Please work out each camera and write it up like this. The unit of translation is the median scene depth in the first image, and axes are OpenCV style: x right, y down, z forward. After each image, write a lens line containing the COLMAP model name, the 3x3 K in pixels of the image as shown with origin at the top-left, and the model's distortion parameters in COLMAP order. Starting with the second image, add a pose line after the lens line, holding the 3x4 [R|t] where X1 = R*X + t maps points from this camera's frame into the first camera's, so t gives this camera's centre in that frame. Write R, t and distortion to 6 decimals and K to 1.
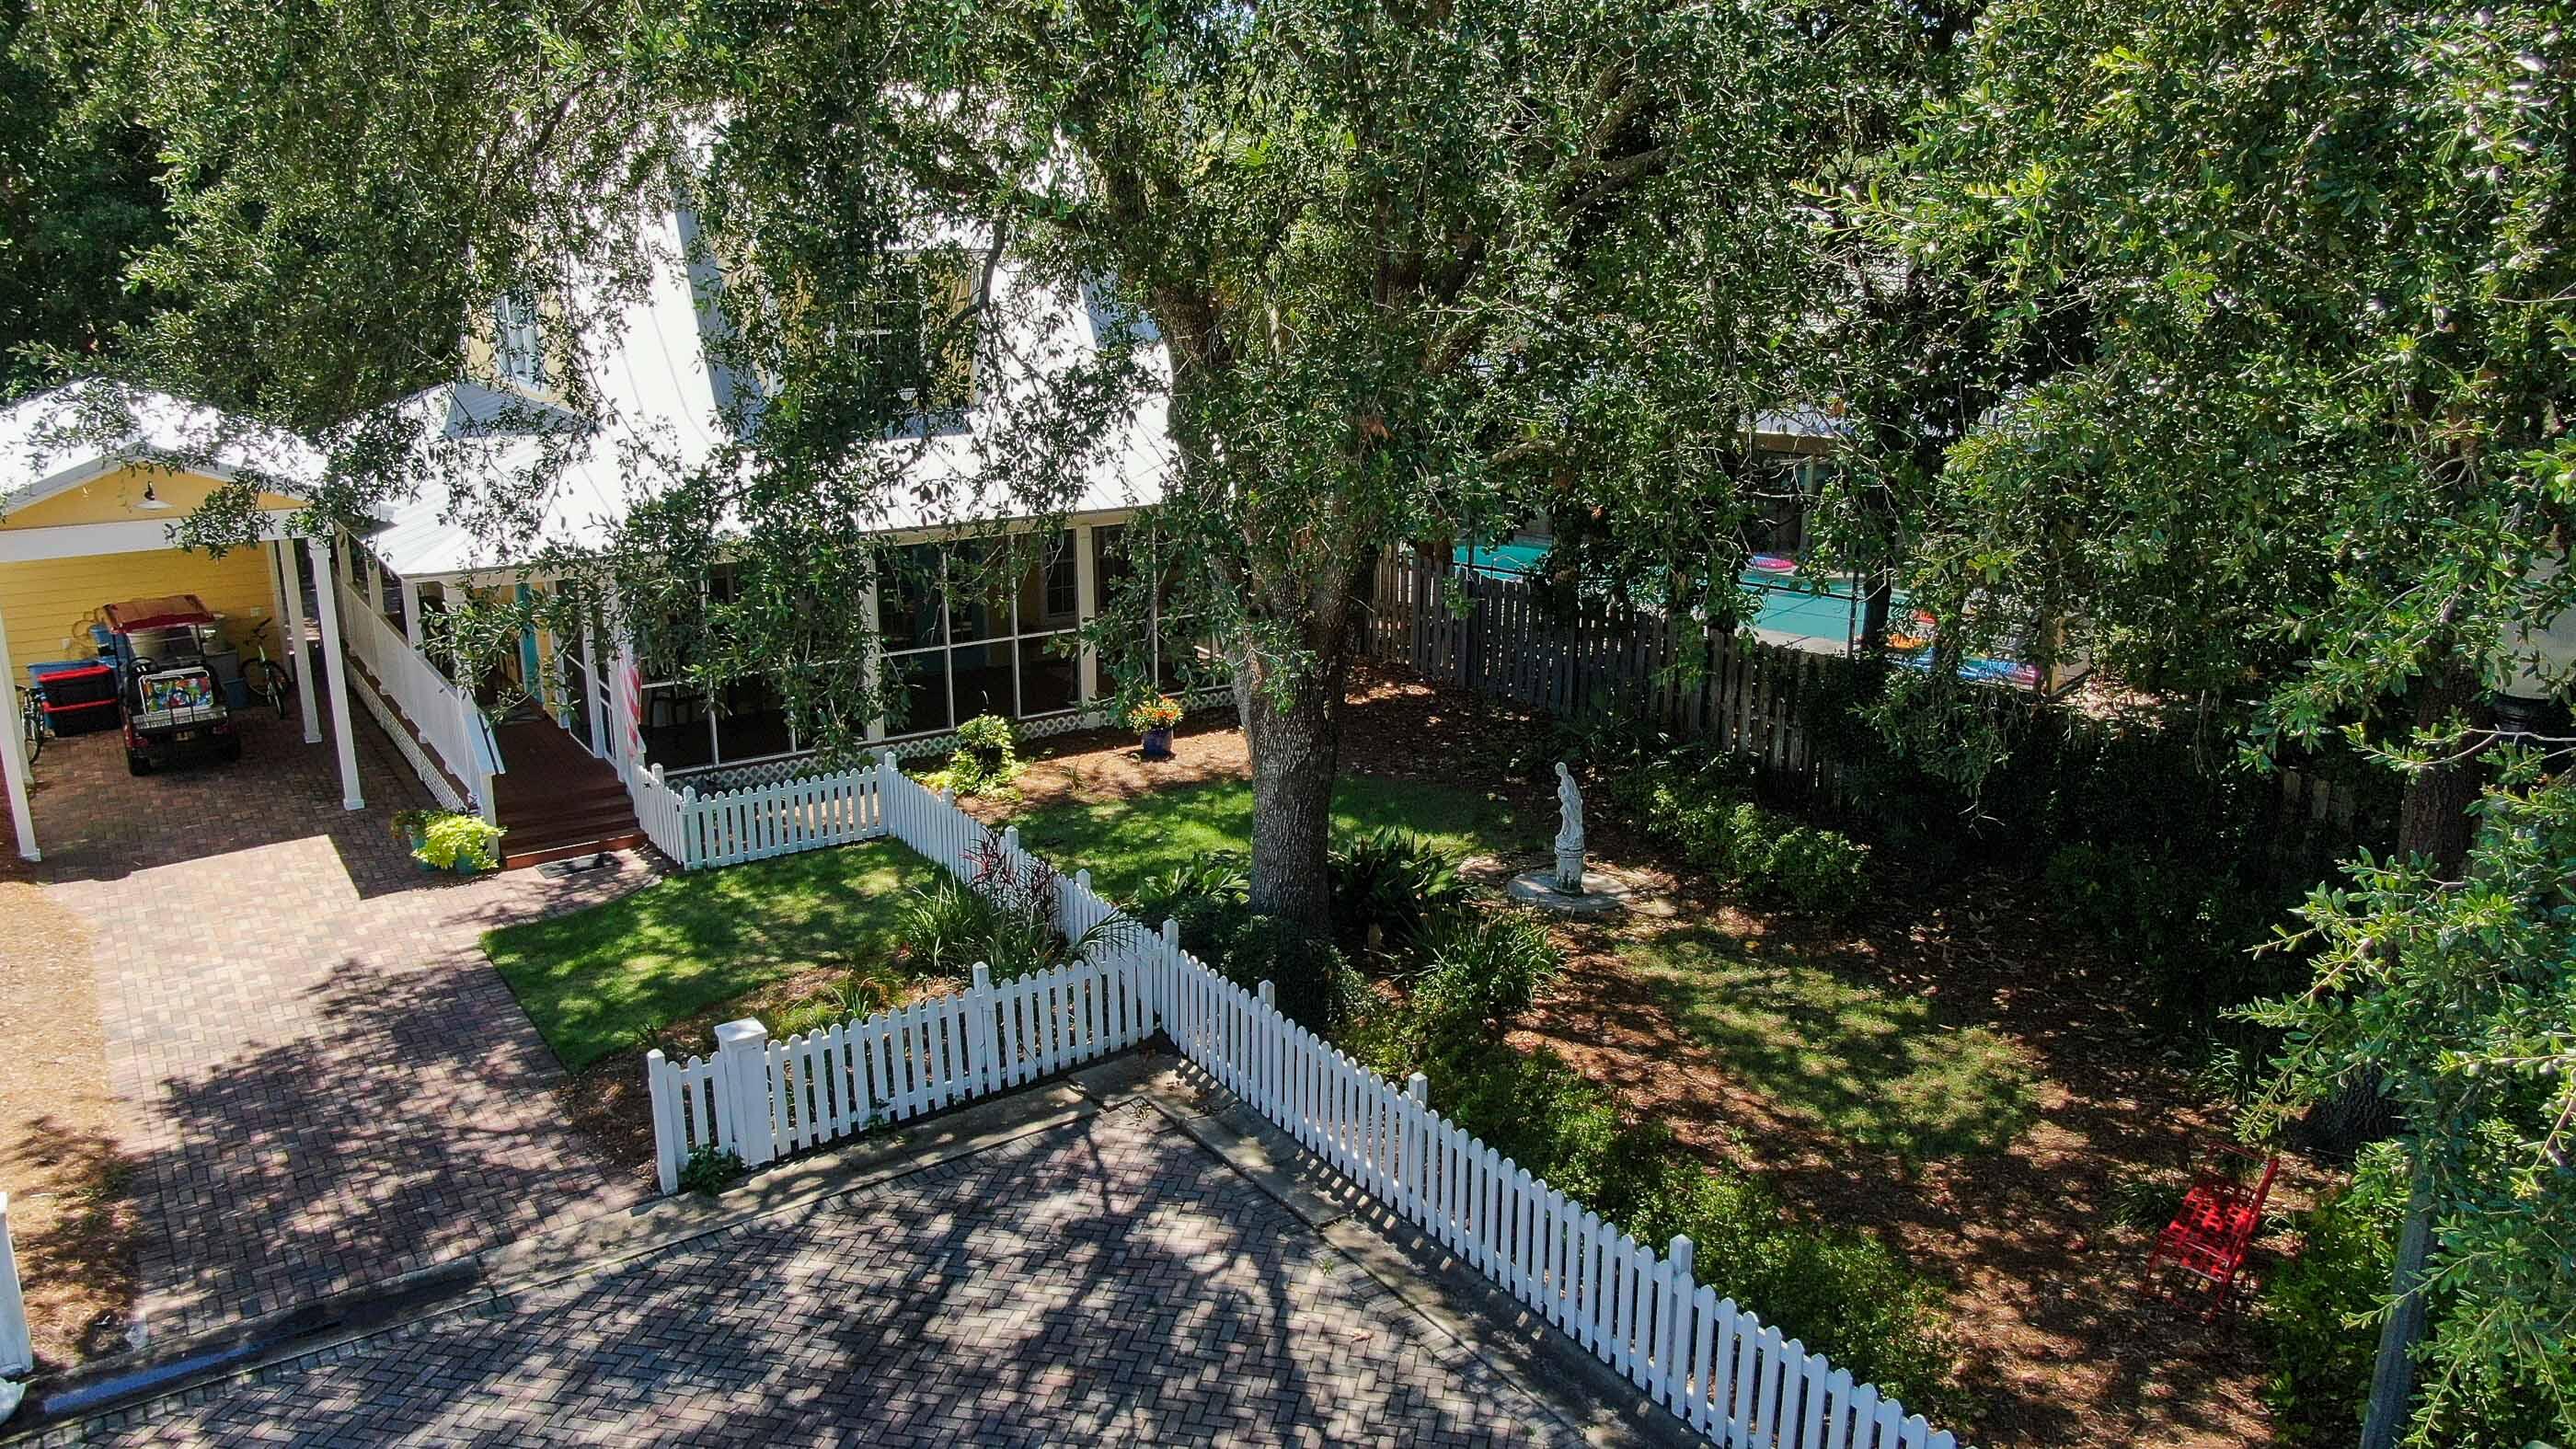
lens RADIAL K [[1839.6, 0, 1285.7], [0, 1839.6, 718.6], [0, 0, 1]] dist [-0.025852, 0.008707]
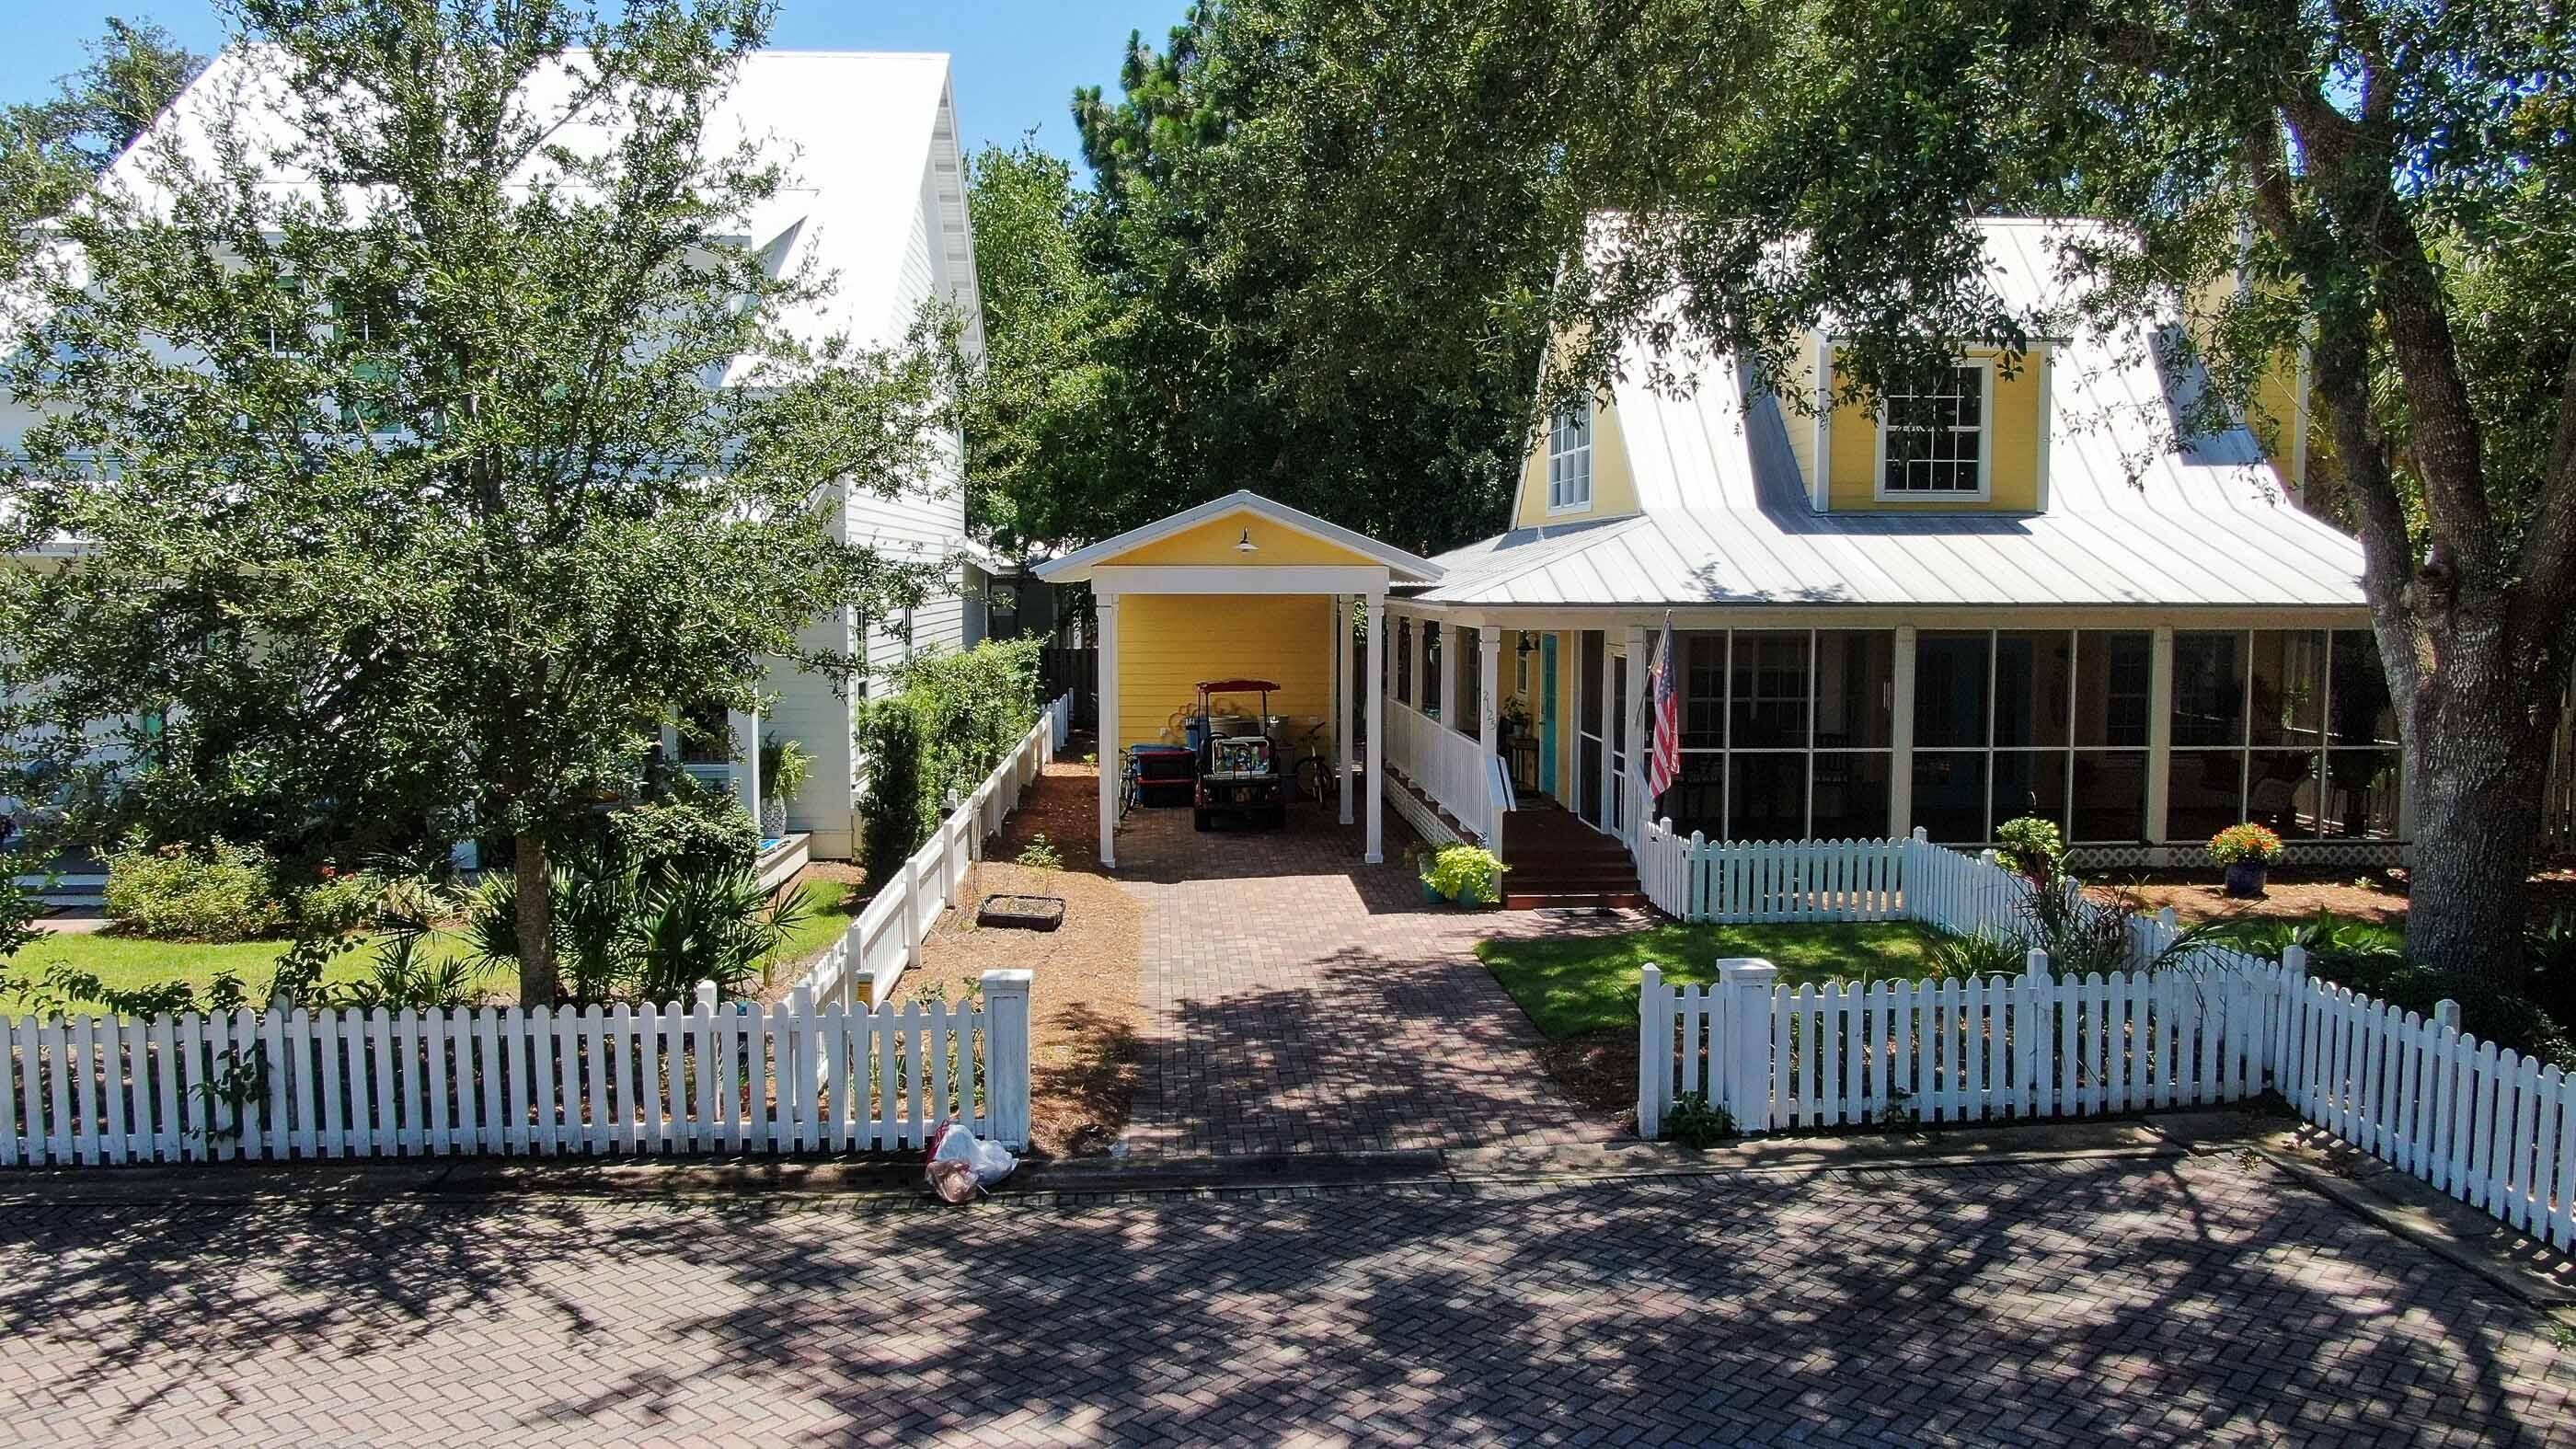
lens RADIAL K [[1839.6, 0, 1283.5], [0, 1839.6, 729.1], [0, 0, 1]] dist [-0.025852, 0.008707]
pose [[0.859652, 0.035825, -0.509622, -0.046840], [-0.125322, 0.981847, -0.142377, 0.214603], [0.495270, 0.186262, 0.848537, 0.135149]]
